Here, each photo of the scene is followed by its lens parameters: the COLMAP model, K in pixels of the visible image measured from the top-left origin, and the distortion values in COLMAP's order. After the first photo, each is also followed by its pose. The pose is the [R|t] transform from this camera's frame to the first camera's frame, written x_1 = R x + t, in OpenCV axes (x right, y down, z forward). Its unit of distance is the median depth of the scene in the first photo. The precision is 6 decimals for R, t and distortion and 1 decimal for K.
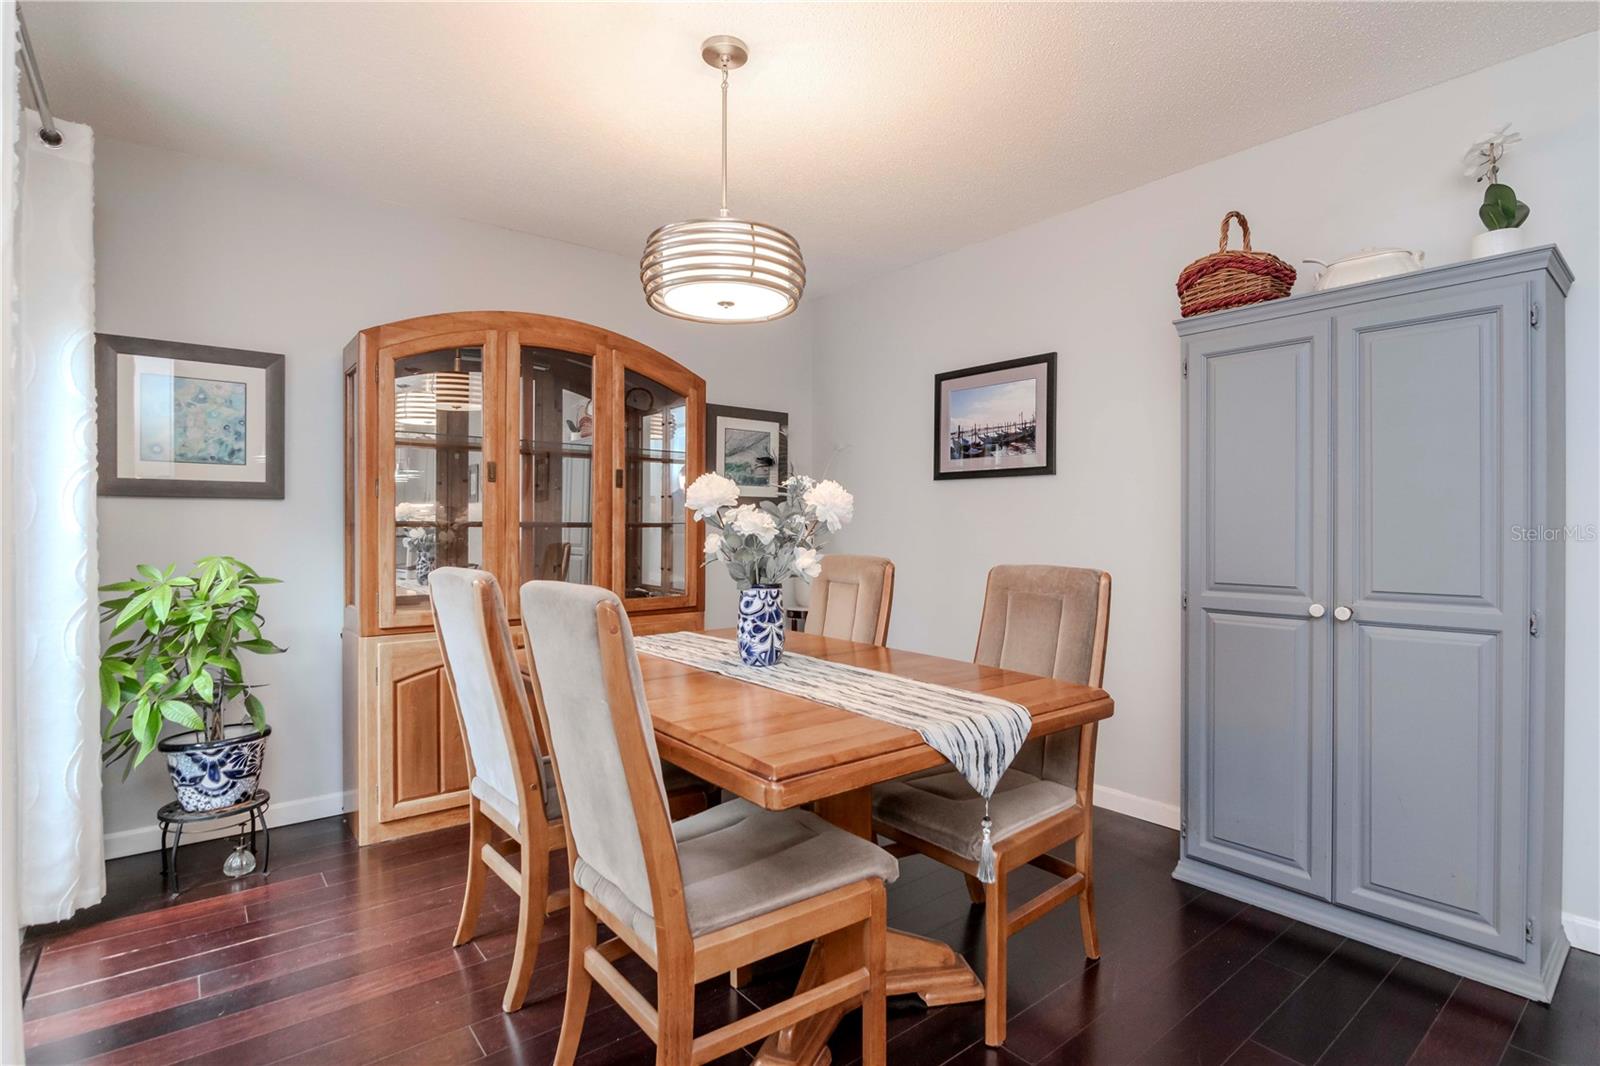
lens RADIAL K [[784.1, 0, 800.0], [0, 784.1, 533.0], [0, 0, 1]] dist [-0.004312, -0.002461]
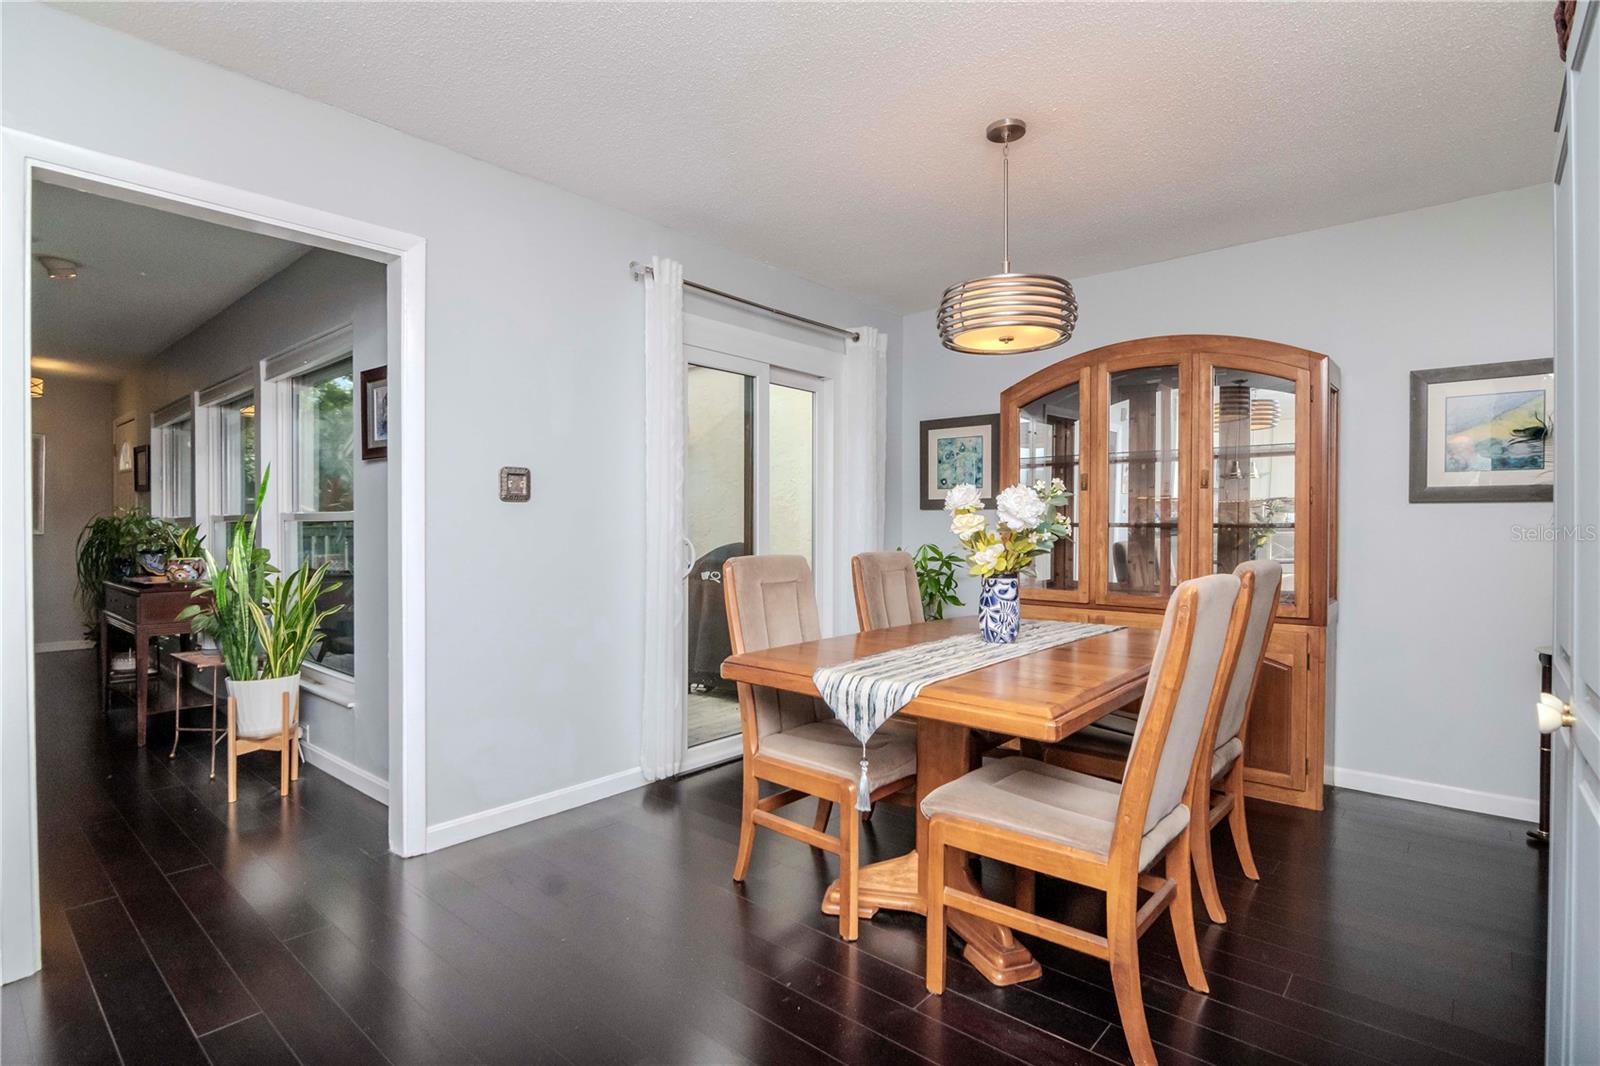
lens RADIAL K [[784.1, 0, 800.0], [0, 784.1, 533.0], [0, 0, 1]] dist [-0.004312, -0.002461]
pose [[0.169531, 0.007431, -0.985497, 1.080539], [-0.009955, 0.999933, 0.005828, -0.001481], [0.985475, 0.008823, 0.169594, 0.509738]]
